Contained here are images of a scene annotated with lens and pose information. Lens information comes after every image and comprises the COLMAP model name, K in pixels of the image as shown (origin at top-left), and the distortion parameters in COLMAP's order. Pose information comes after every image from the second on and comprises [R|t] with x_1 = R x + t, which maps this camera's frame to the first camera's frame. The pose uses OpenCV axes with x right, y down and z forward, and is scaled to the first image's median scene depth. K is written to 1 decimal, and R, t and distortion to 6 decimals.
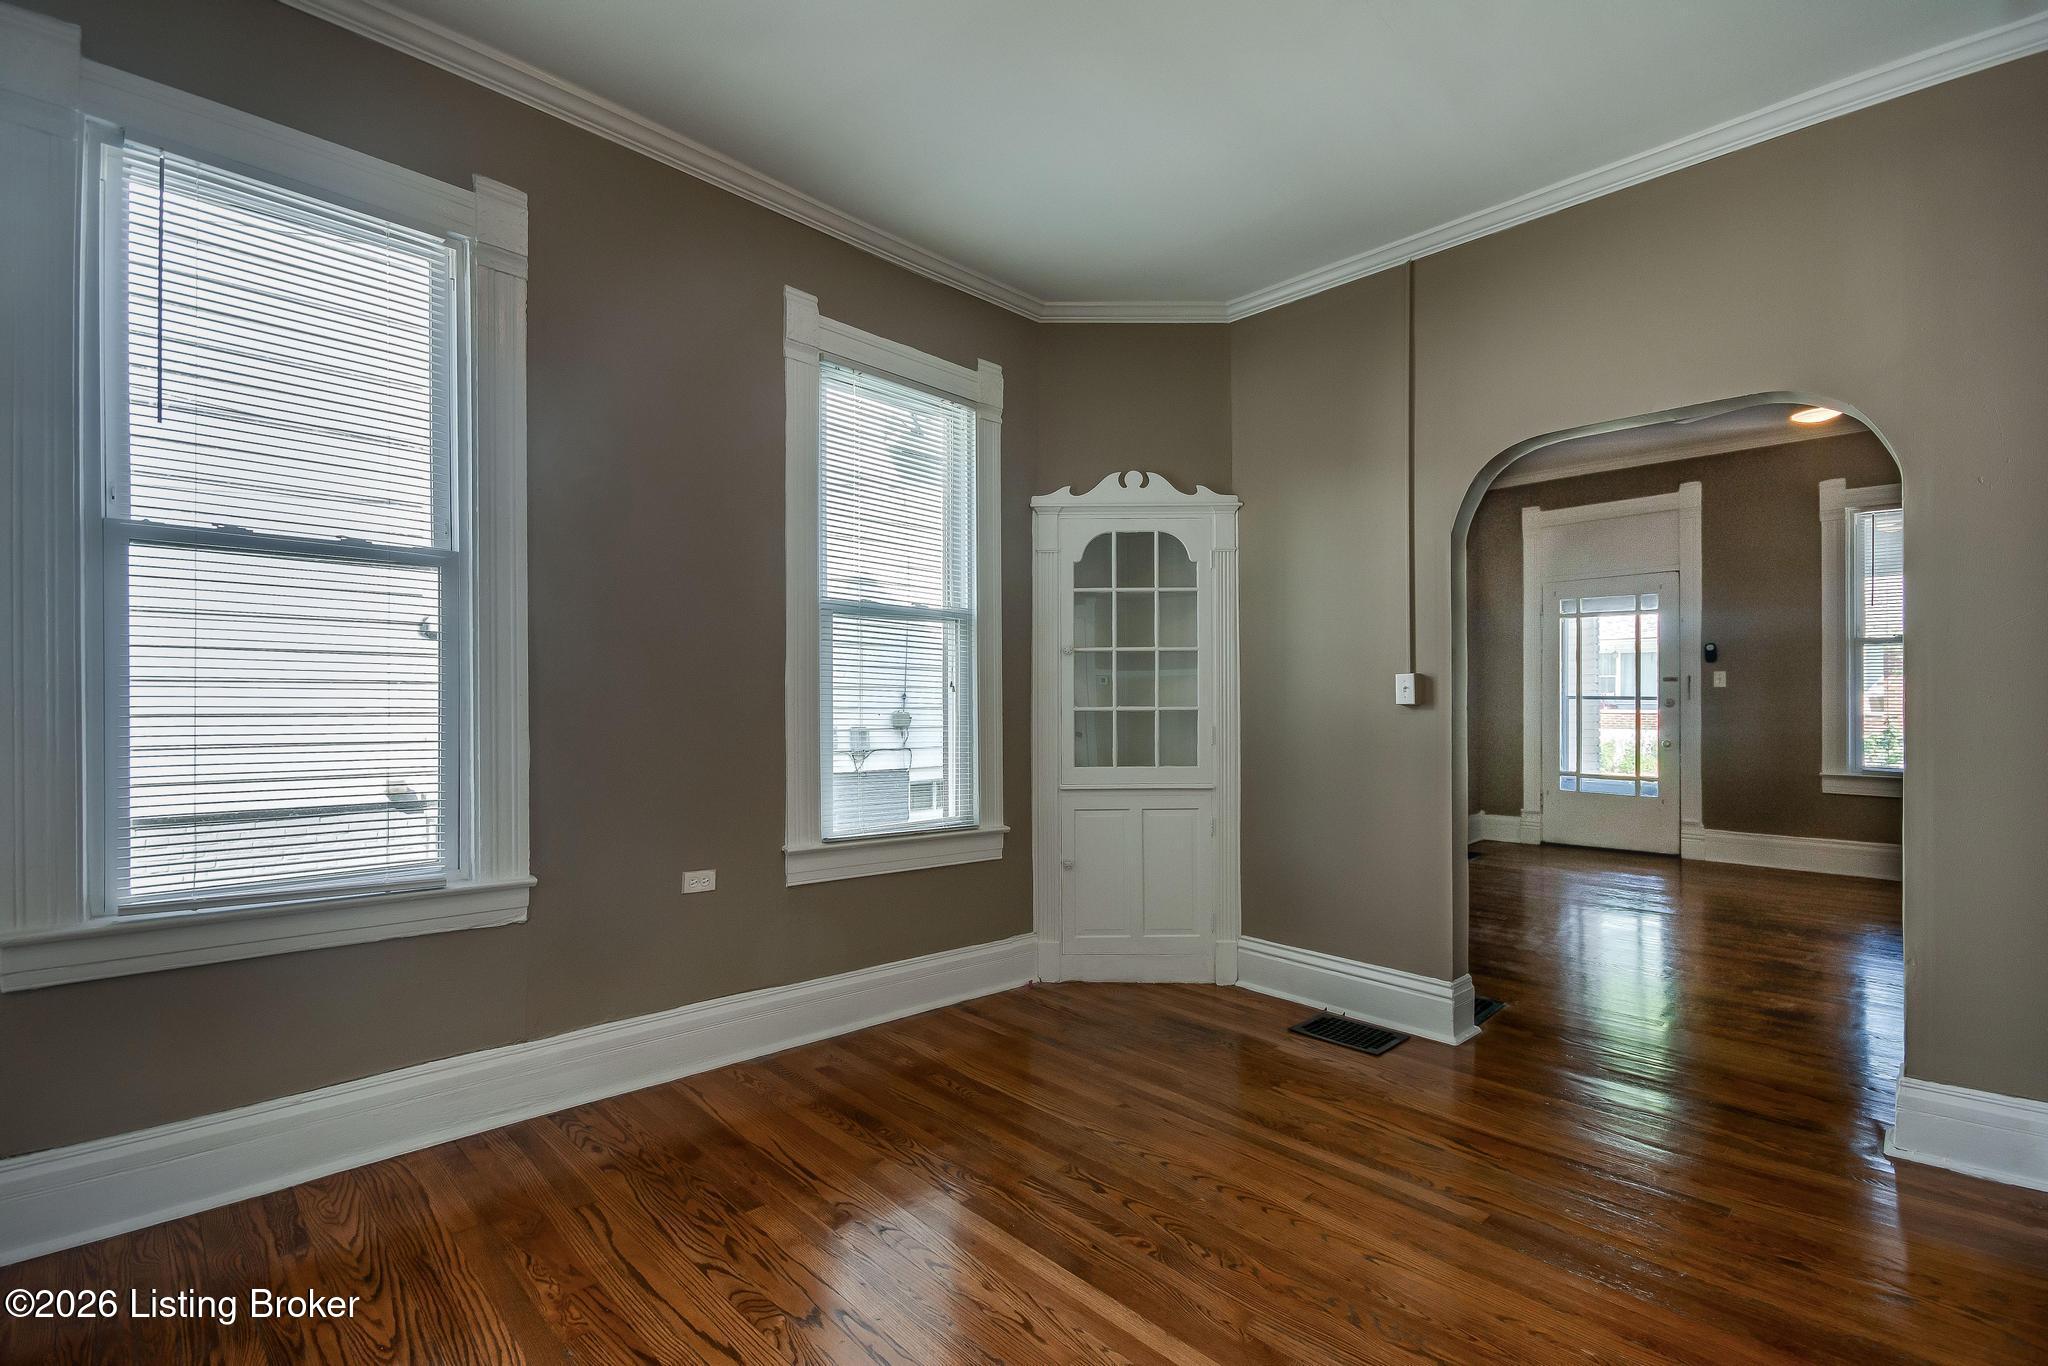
lens RADIAL K [[927.6, 0, 1018.8], [0, 927.6, 691.3], [0, 0, 1]] dist [0.004819, 0.000532]
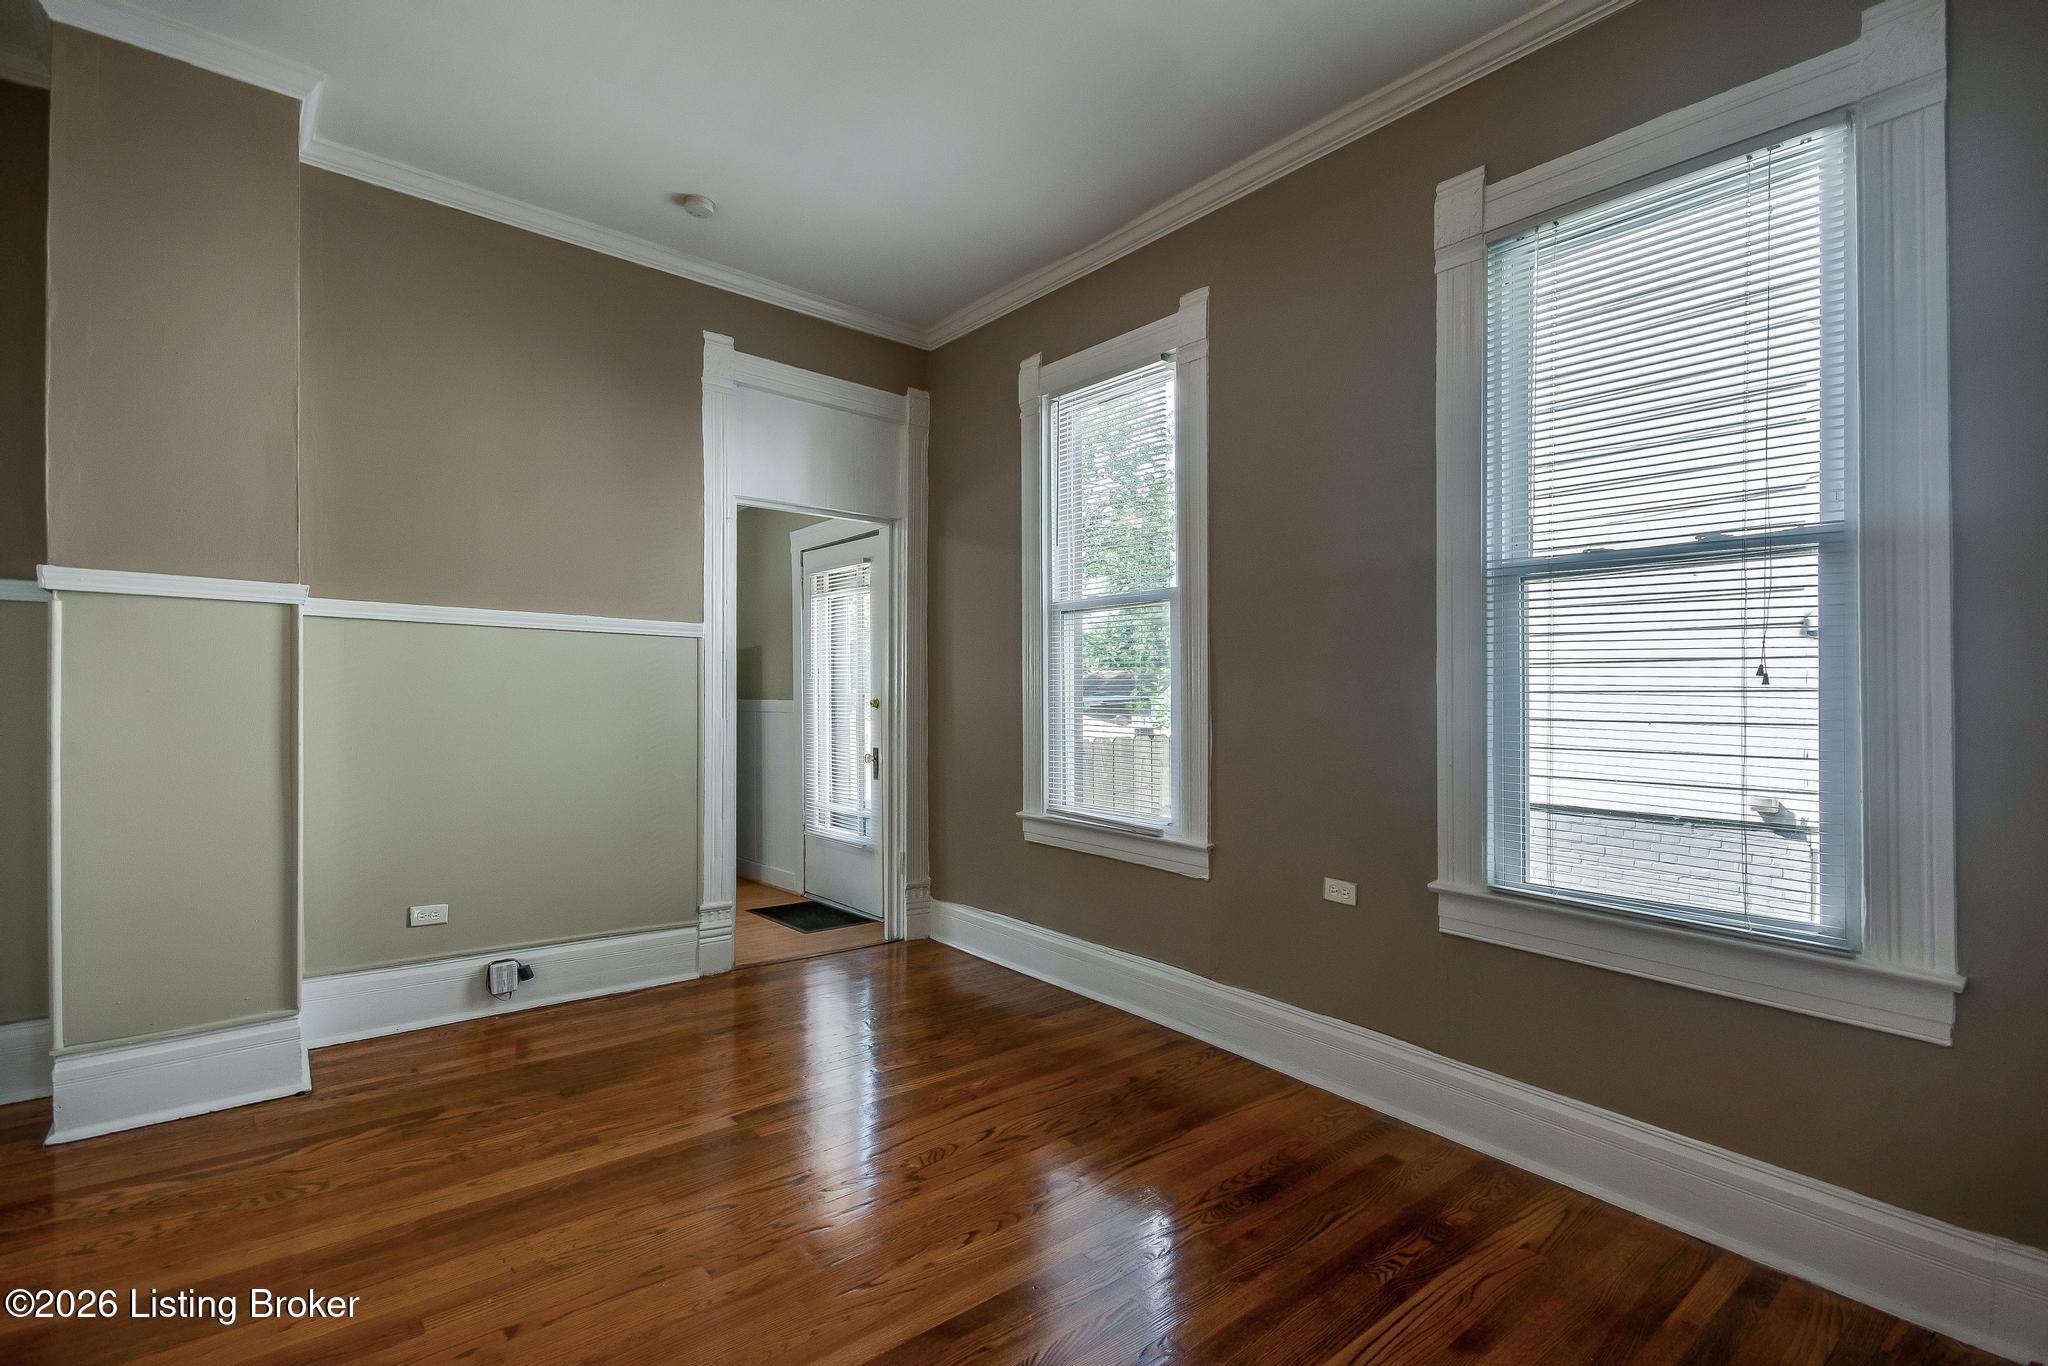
lens RADIAL K [[923.4, 0, 1022.3], [0, 923.4, 701.2], [0, 0, 1]] dist [-0.001400, -0.000538]
pose [[-0.096088, -0.007534, -0.995344, 0.516834], [-0.000990, 0.999972, -0.007474, 0.015742], [0.995372, 0.000268, -0.096093, 0.639311]]
